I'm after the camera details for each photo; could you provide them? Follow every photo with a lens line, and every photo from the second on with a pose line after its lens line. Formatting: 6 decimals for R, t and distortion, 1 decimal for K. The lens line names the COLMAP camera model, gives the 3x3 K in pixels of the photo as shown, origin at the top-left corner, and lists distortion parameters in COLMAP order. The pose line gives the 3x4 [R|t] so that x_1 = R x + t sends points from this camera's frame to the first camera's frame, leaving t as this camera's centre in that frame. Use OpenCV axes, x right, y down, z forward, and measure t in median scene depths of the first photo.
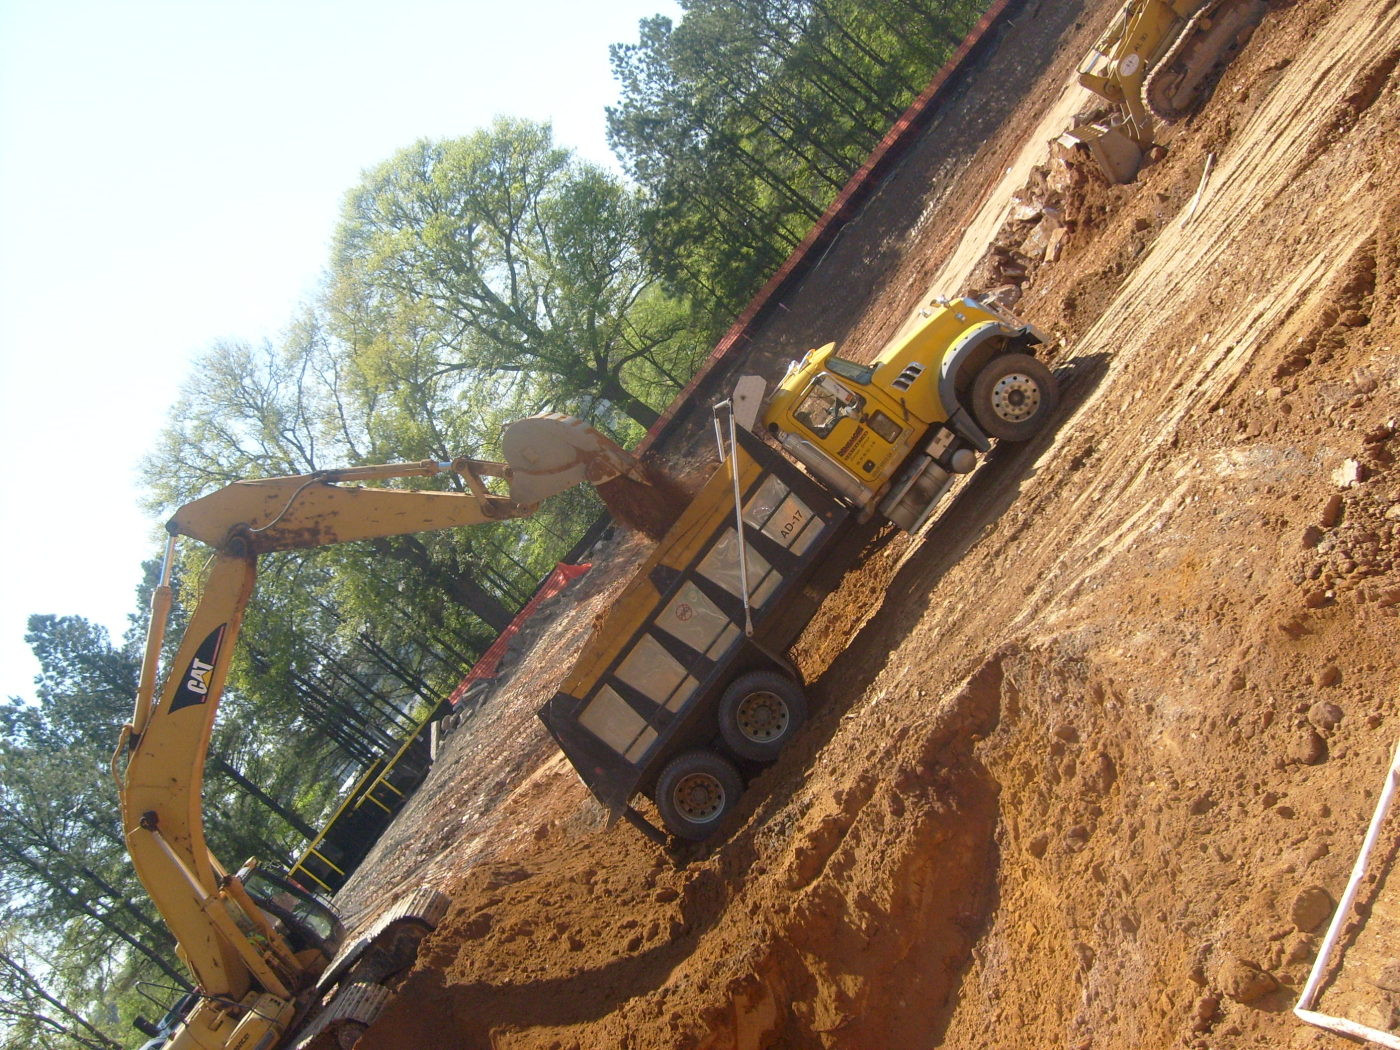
lens RADIAL K [[1526.2, 0, 702.4], [0, 1526.2, 558.6], [0, 0, 1]] dist [-0.127770, 0.011932]
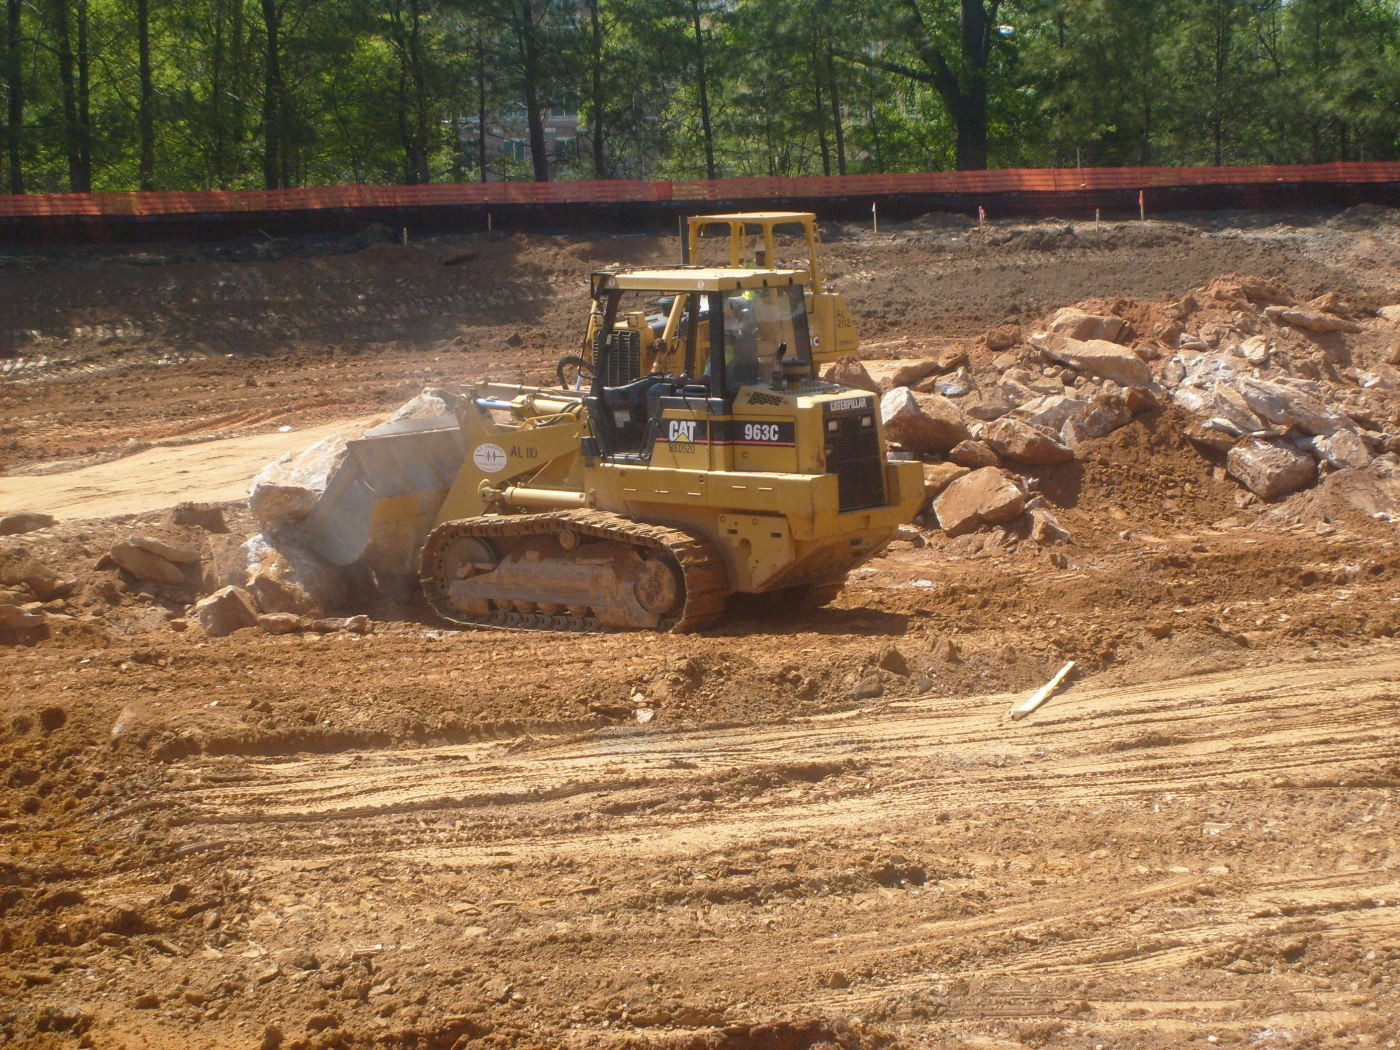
lens RADIAL K [[3266.9, 0, 700.0], [0, 3266.9, 525.0], [0, 0, 1]] dist [-0.002536, -0.036365]
pose [[0.579551, 0.728521, 0.365210, -0.185257], [-0.612146, 0.685003, -0.395030, 0.223456], [-0.537957, 0.005379, 0.842955, 0.086056]]
